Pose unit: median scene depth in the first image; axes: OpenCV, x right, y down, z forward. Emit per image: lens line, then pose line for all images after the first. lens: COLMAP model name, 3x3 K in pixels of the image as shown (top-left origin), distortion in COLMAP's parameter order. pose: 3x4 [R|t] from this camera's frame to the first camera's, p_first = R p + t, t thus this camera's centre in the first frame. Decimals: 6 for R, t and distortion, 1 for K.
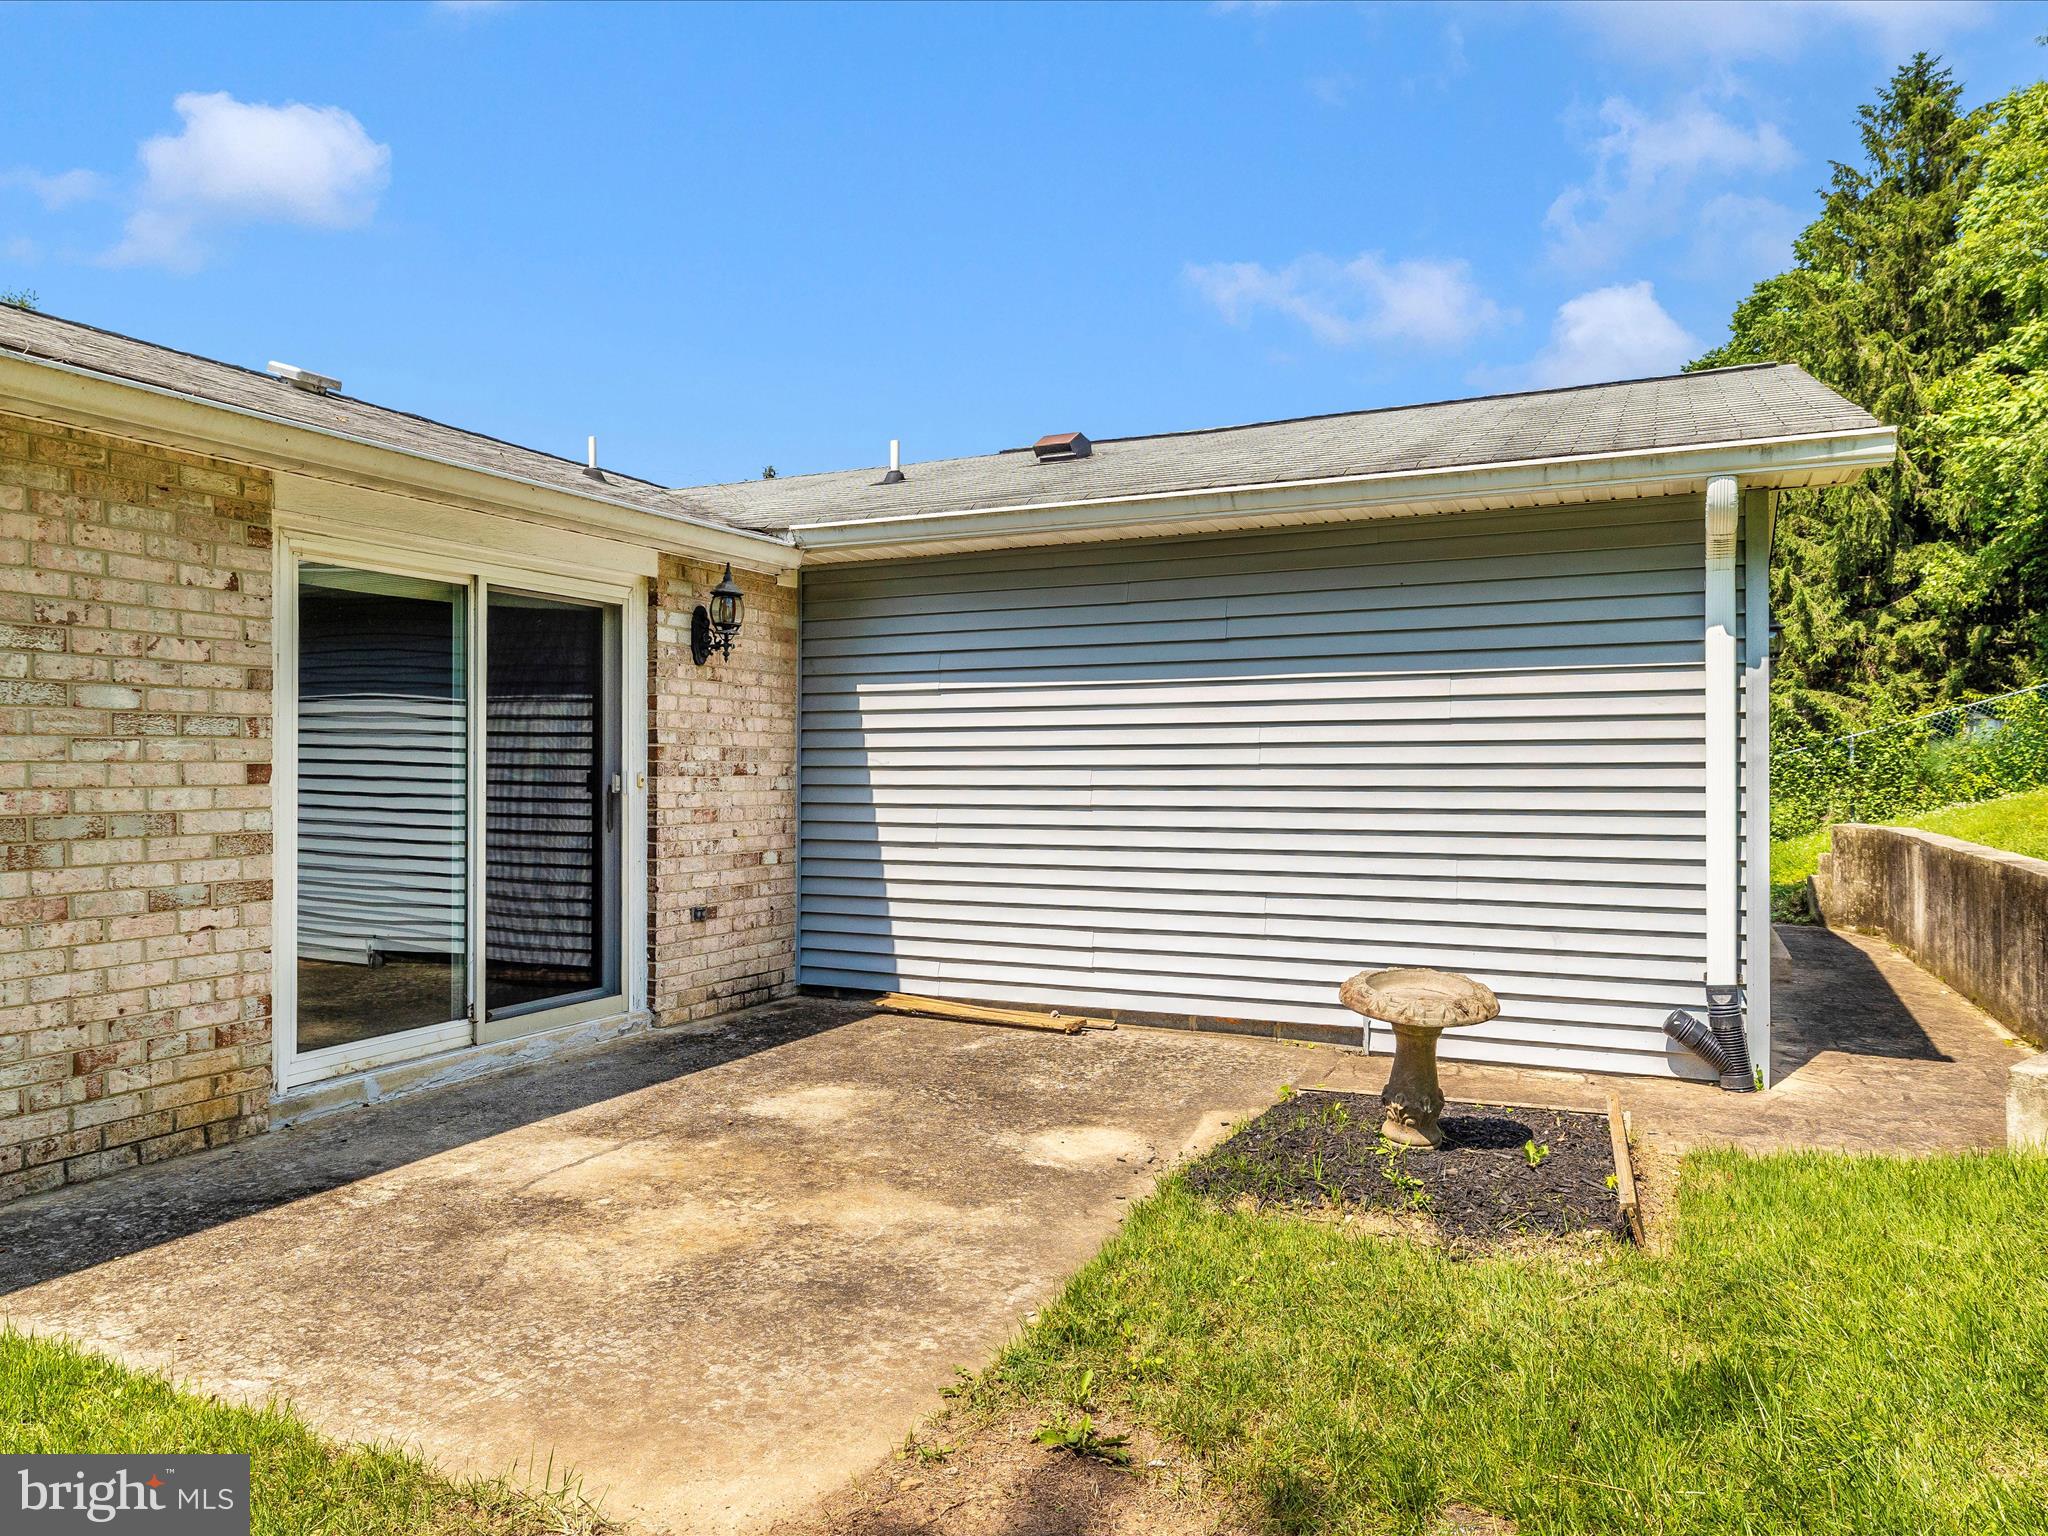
lens RADIAL K [[1365.3, 0, 1024.0], [0, 1365.3, 768.0], [0, 0, 1]] dist [0.001511, 0.000785]
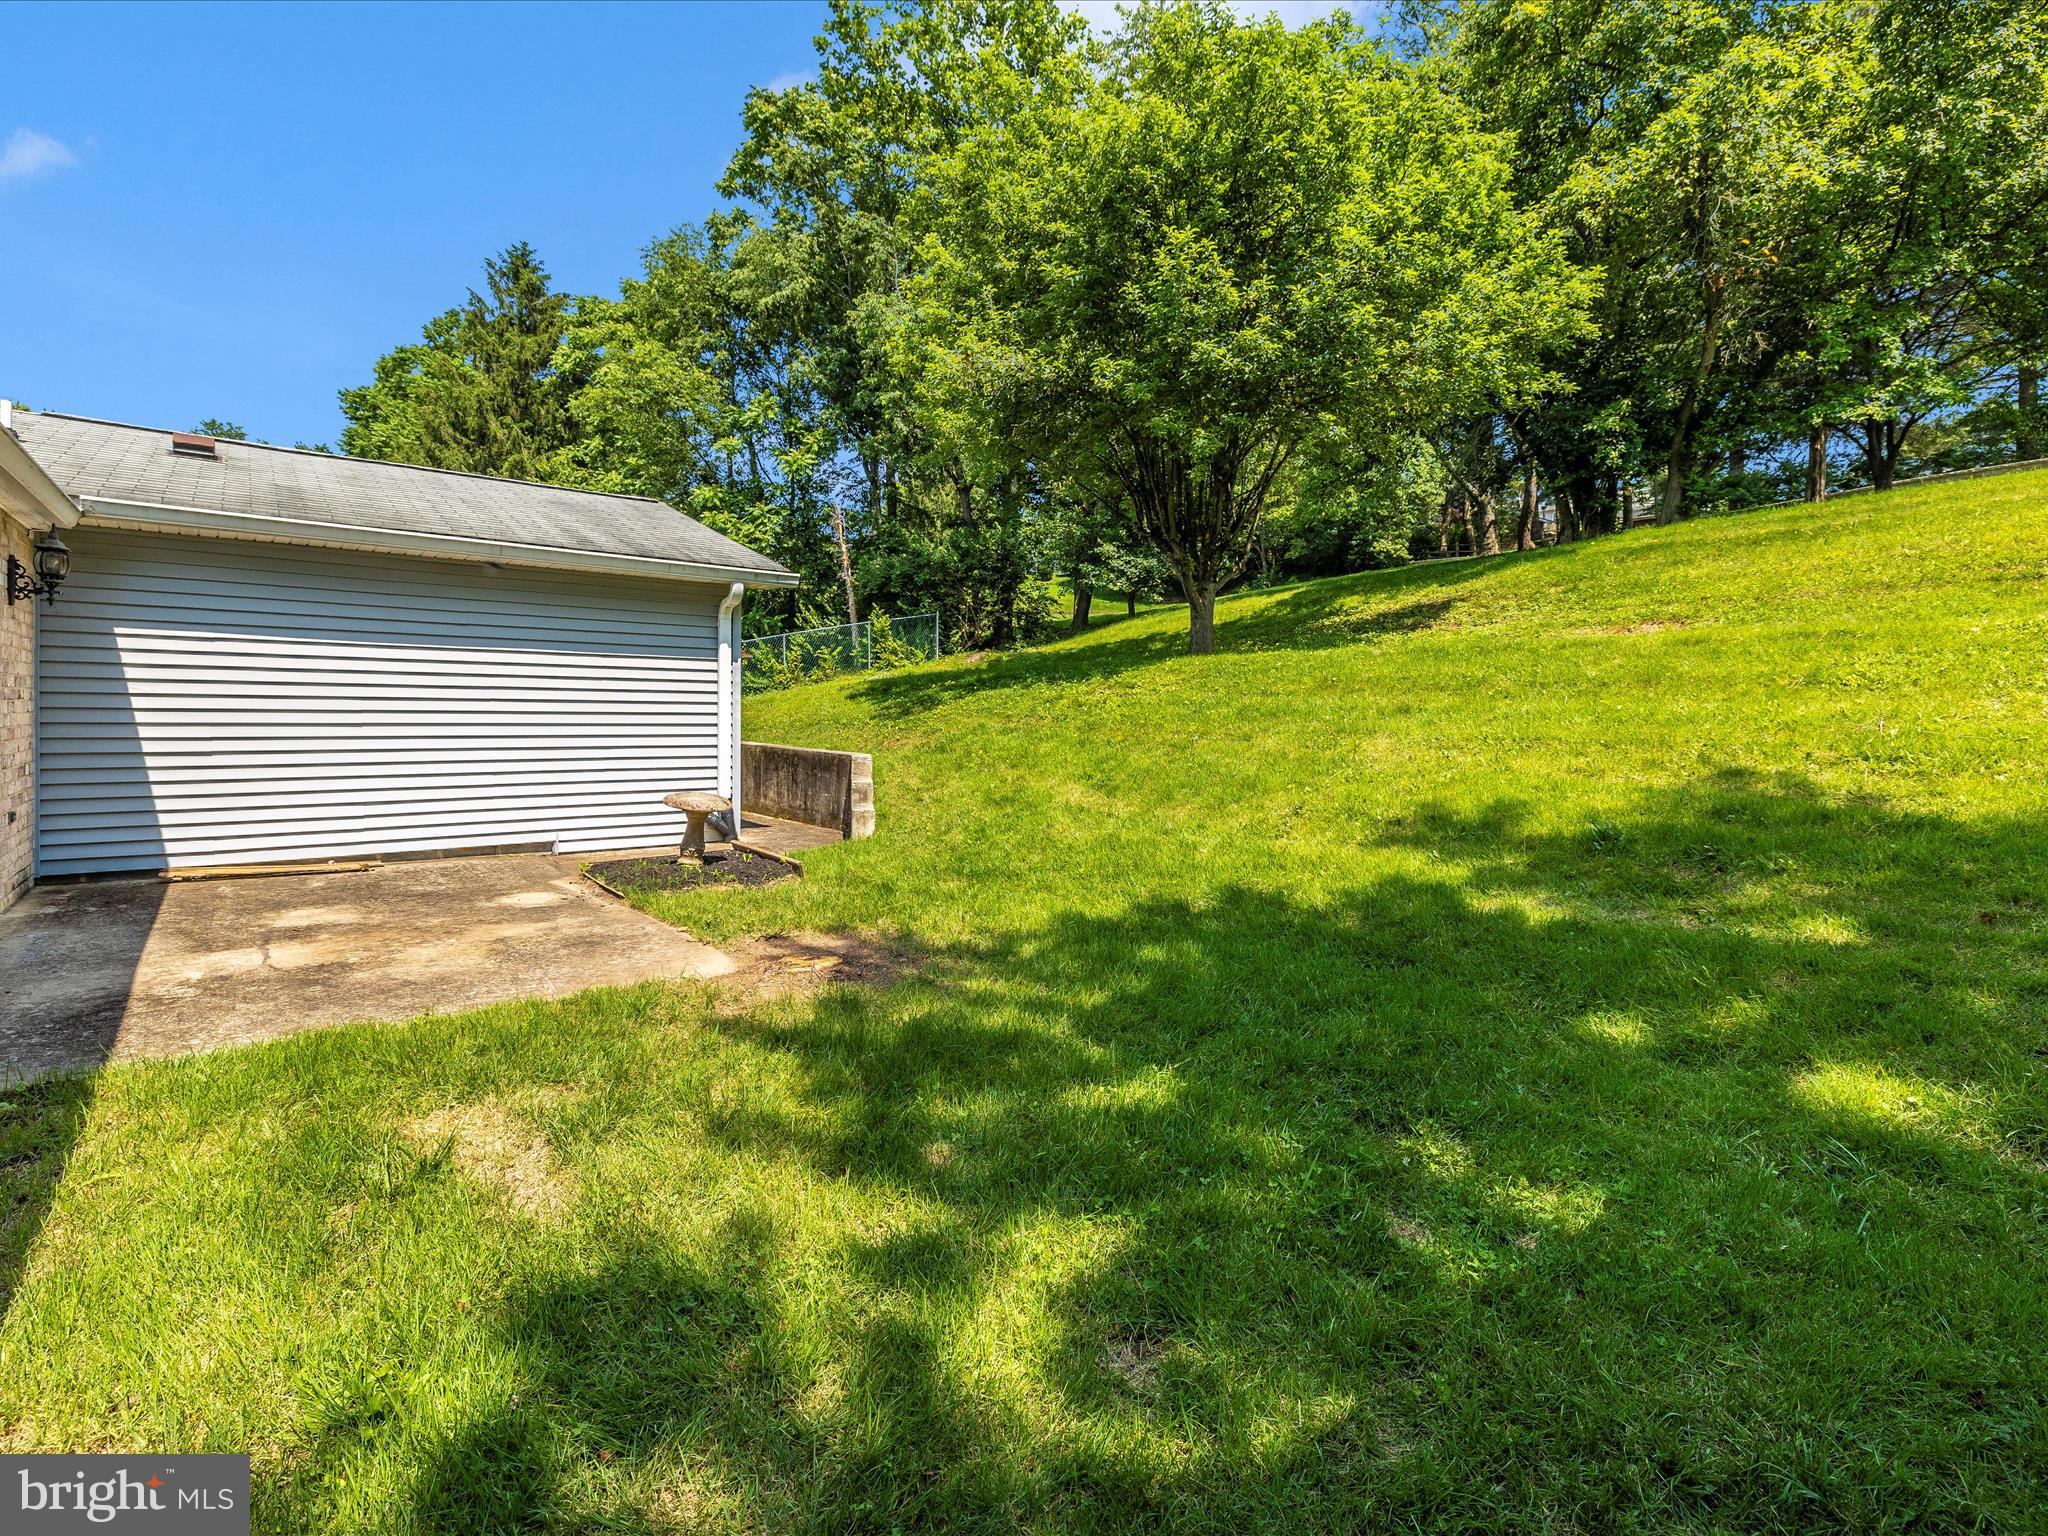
lens RADIAL K [[972.4, 0, 1034.6], [0, 972.4, 735.9], [0, 0, 1]] dist [-0.000845, 0.000745]
pose [[0.438954, -0.016845, 0.898352, -0.101182], [-0.017991, 0.999459, 0.027532, -0.000311], [-0.898329, -0.028248, 0.438414, -0.026628]]
